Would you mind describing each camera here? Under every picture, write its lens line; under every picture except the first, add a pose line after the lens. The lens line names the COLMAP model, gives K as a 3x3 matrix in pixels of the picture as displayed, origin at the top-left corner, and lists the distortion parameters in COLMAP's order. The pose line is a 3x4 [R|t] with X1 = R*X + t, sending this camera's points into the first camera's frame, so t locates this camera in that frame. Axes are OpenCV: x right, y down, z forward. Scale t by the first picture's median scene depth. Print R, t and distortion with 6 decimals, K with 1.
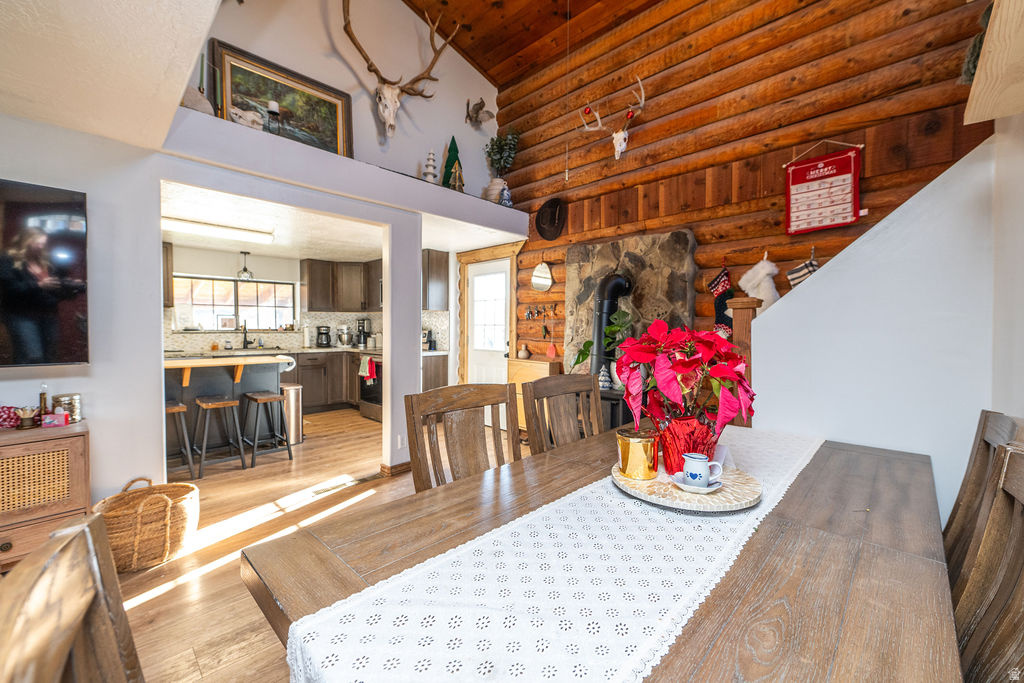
lens RADIAL K [[411.1, 0, 516.9], [0, 411.1, 339.8], [0, 0, 1]] dist [0.001609, -0.000271]
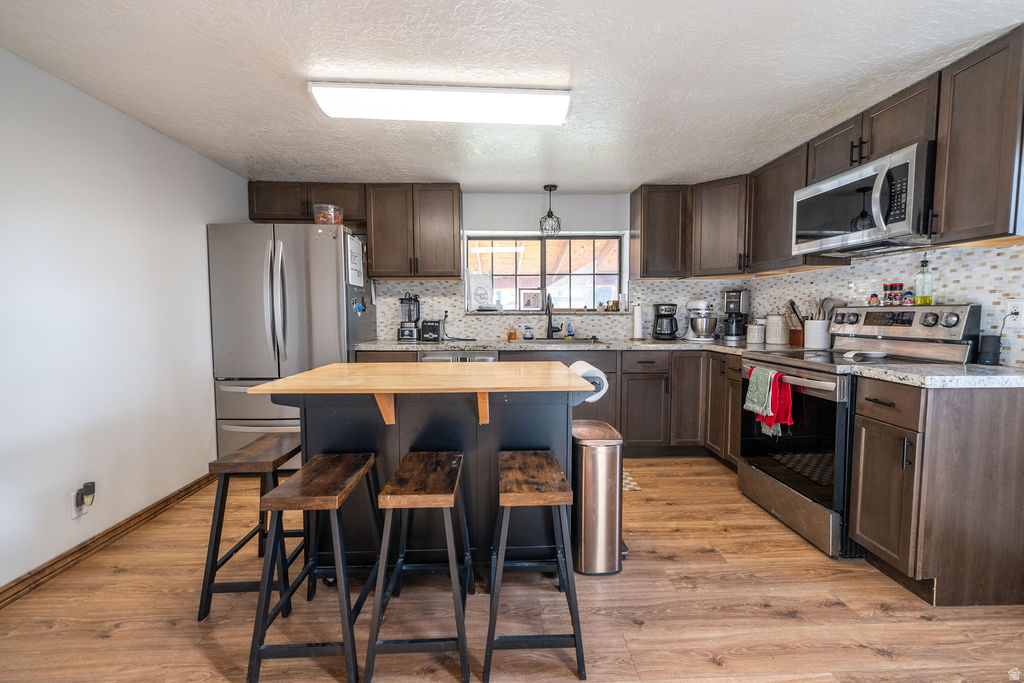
lens RADIAL K [[414.7, 0, 519.4], [0, 414.7, 338.1], [0, 0, 1]] dist [-0.000078, -0.000036]
pose [[0.729036, 0.036258, -0.683514, -0.237077], [-0.015863, 0.999223, 0.036087, -0.002374], [0.684291, -0.015466, 0.729045, 0.469065]]
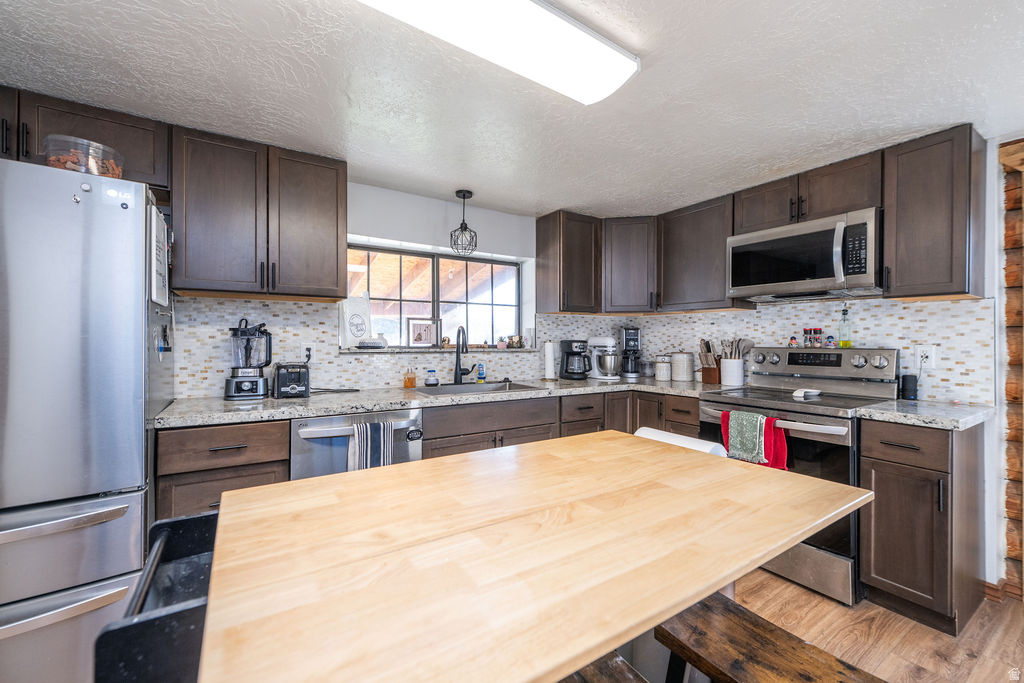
lens RADIAL K [[411.1, 0, 516.9], [0, 411.1, 339.8], [0, 0, 1]] dist [0.001609, -0.000271]
pose [[0.974872, -0.000698, -0.222763, -0.456545], [-0.007391, 0.999343, -0.035475, -0.014882], [0.222641, 0.036230, 0.974227, 0.498175]]
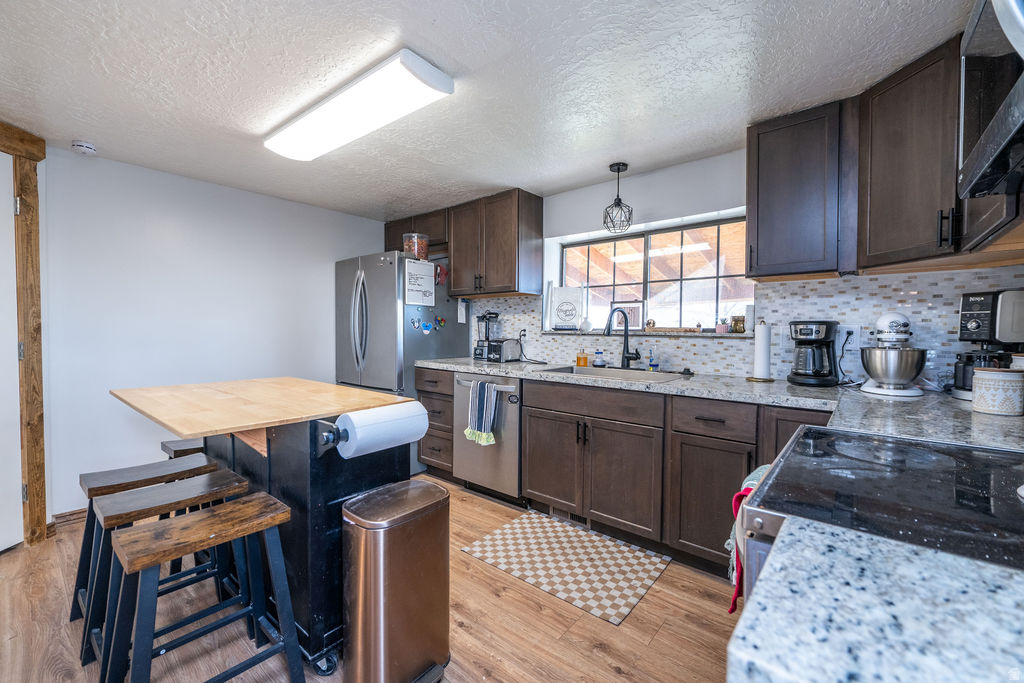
lens RADIAL K [[421.8, 0, 519.1], [0, 421.8, 339.3], [0, 0, 1]] dist [0.000018, -0.000073]
pose [[0.085005, 0.024210, -0.996086, -0.170844], [-0.036378, 0.999114, 0.021179, -0.018041], [0.995716, 0.034436, 0.085810, 0.798192]]
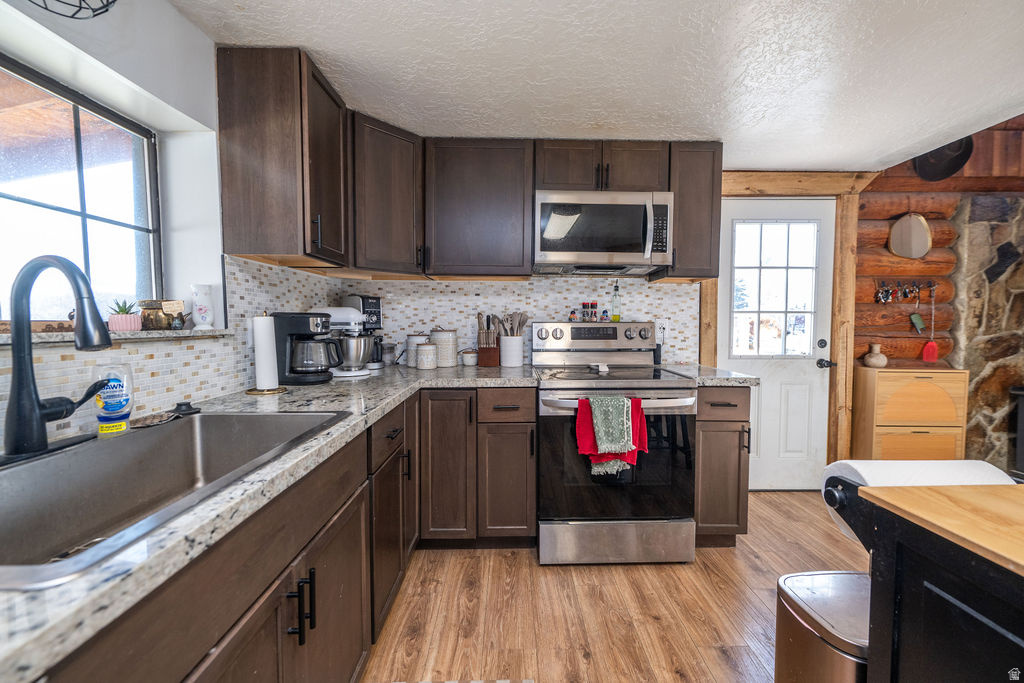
lens RADIAL K [[404.1, 0, 514.3], [0, 404.1, 339.9], [0, 0, 1]] dist [0.000443, -0.000235]
pose [[0.708562, -0.036107, 0.704724, -0.610987], [0.024915, 0.999347, 0.026152, -0.018401], [-0.705209, -0.000972, 0.708999, 0.741436]]
